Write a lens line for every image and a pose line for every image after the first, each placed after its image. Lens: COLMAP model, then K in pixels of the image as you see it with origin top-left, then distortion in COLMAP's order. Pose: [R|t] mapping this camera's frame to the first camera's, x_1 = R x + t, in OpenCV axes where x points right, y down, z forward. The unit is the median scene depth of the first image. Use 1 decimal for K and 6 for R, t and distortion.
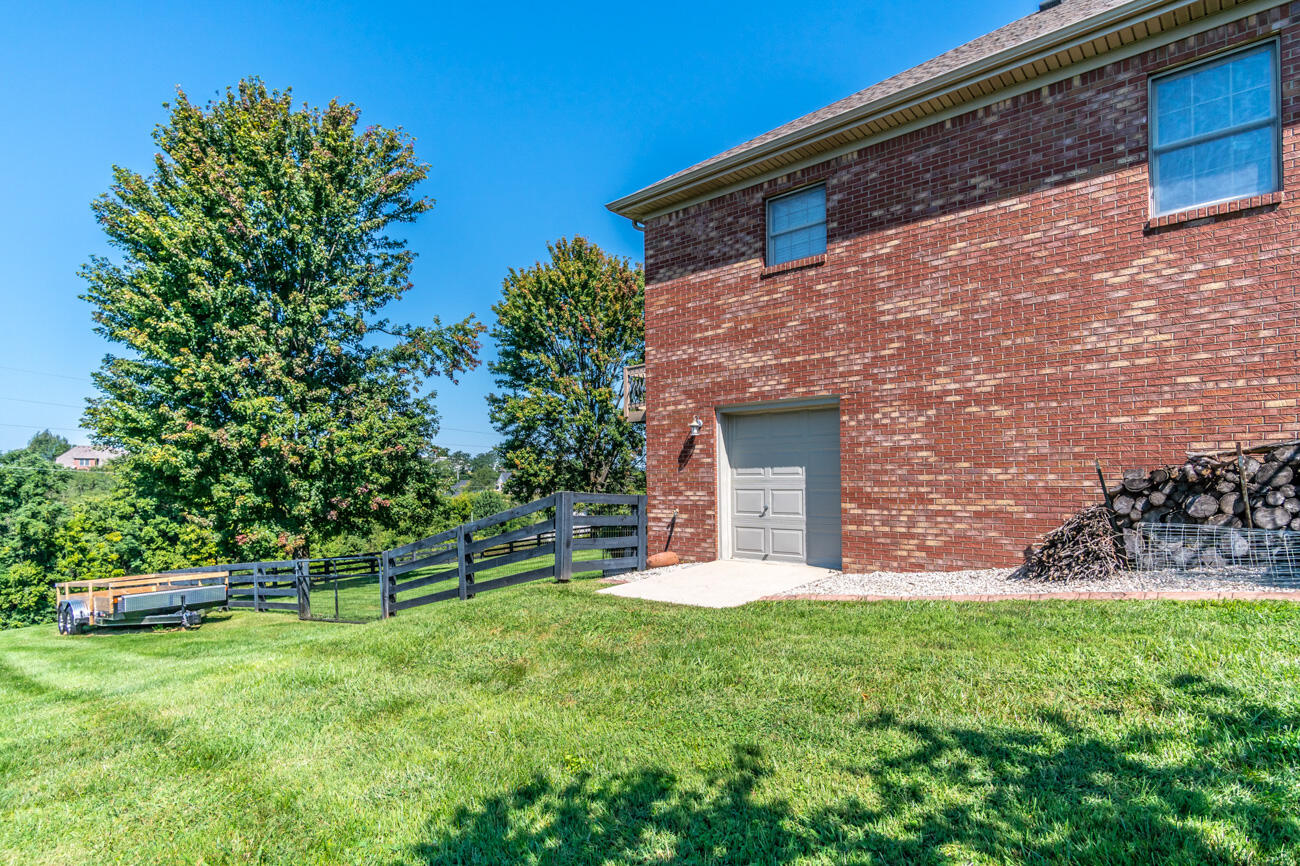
lens RADIAL K [[681.5, 0, 642.3], [0, 681.5, 449.5], [0, 0, 1]] dist [0.001537, 0.001629]
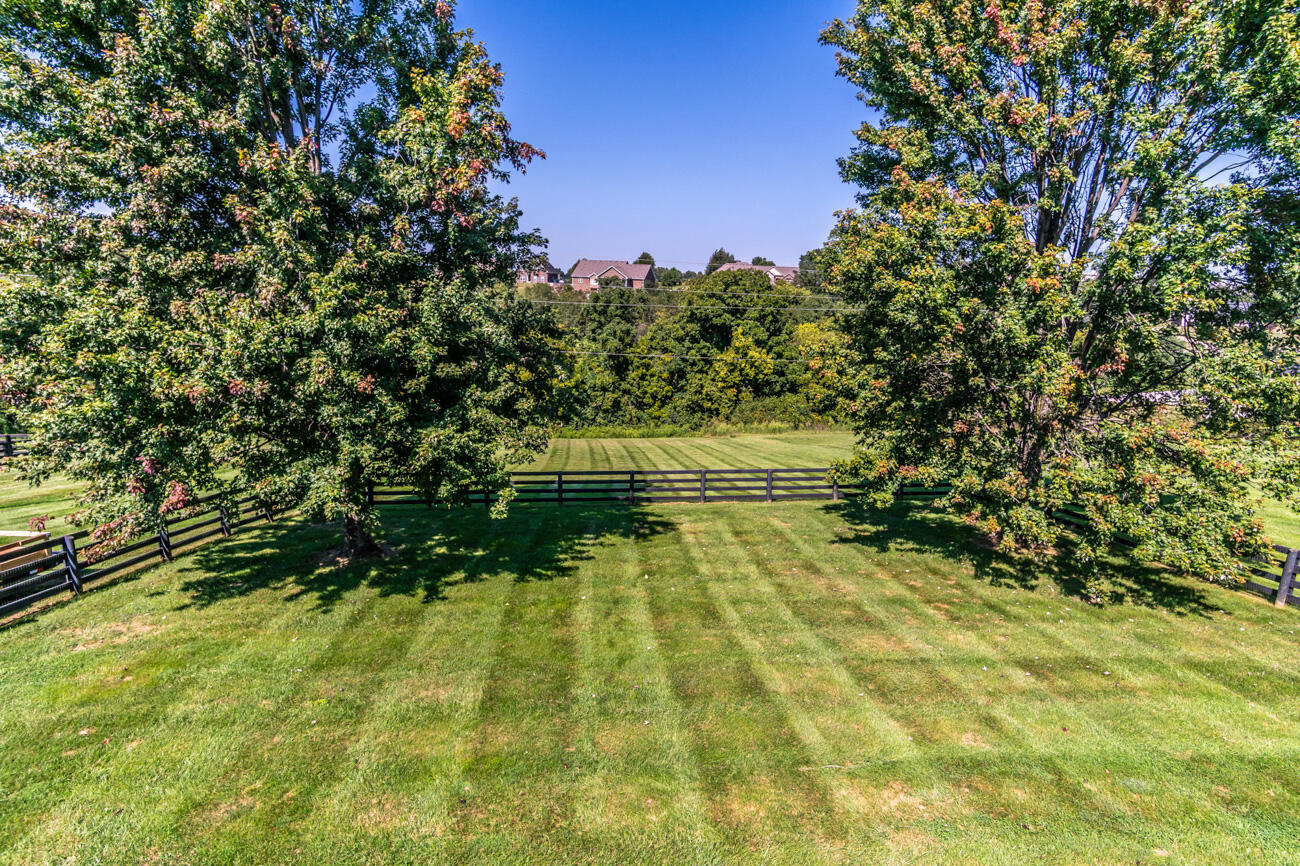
lens RADIAL K [[681.5, 0, 645.2], [0, 681.5, 432.7], [0, 0, 1]] dist [0.001537, 0.001629]
pose [[0.630262, 0.197442, -0.750857, 0.394761], [-0.007186, 0.968565, 0.248658, -0.184770], [0.776349, -0.151324, 0.611868, 1.834962]]
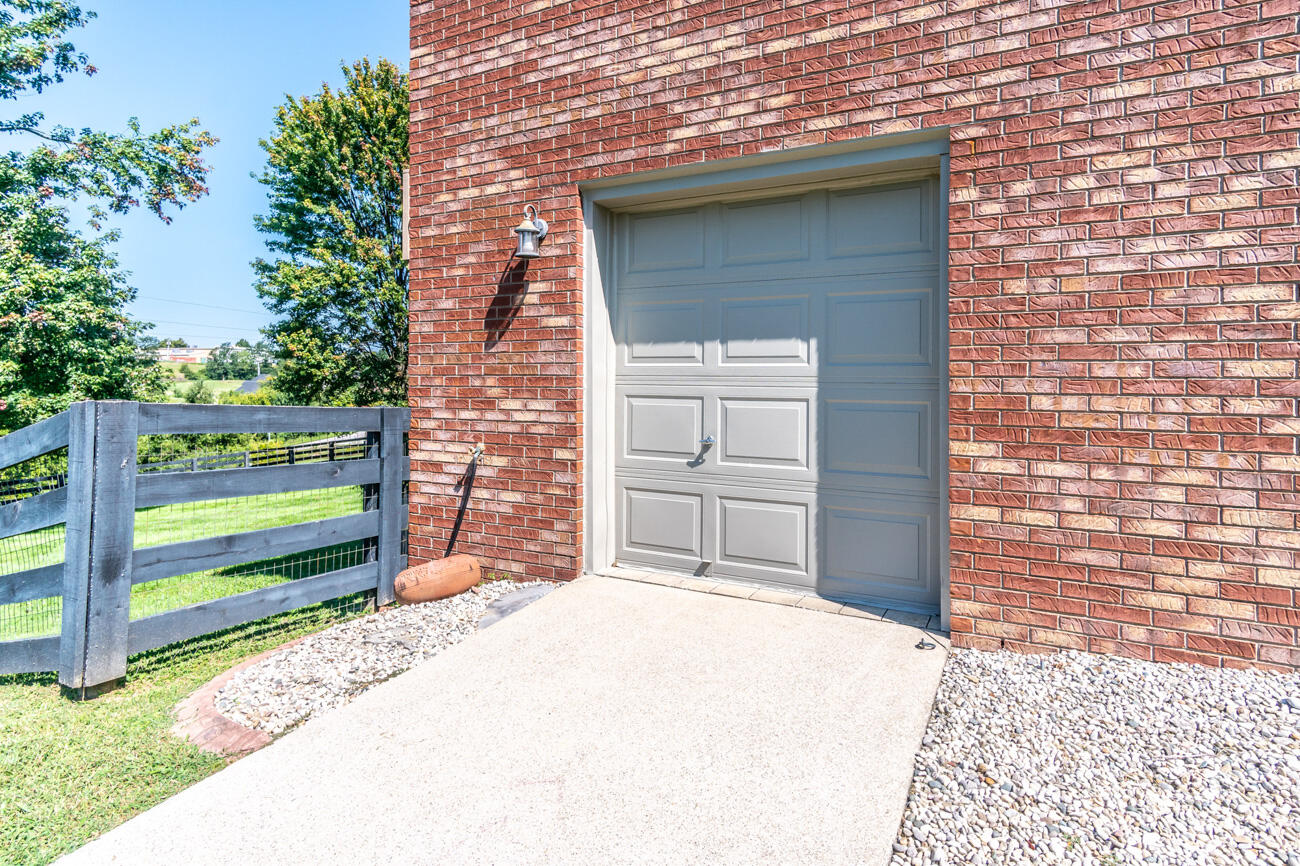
lens RADIAL K [[681.5, 0, 640.0], [0, 681.5, 373.9], [0, 0, 1]] dist [0.001537, 0.001629]
pose [[0.973382, 0.012600, 0.228841, 0.050328], [-0.021557, 0.999094, 0.036682, 0.029864], [-0.228171, -0.040639, 0.972773, 0.591980]]
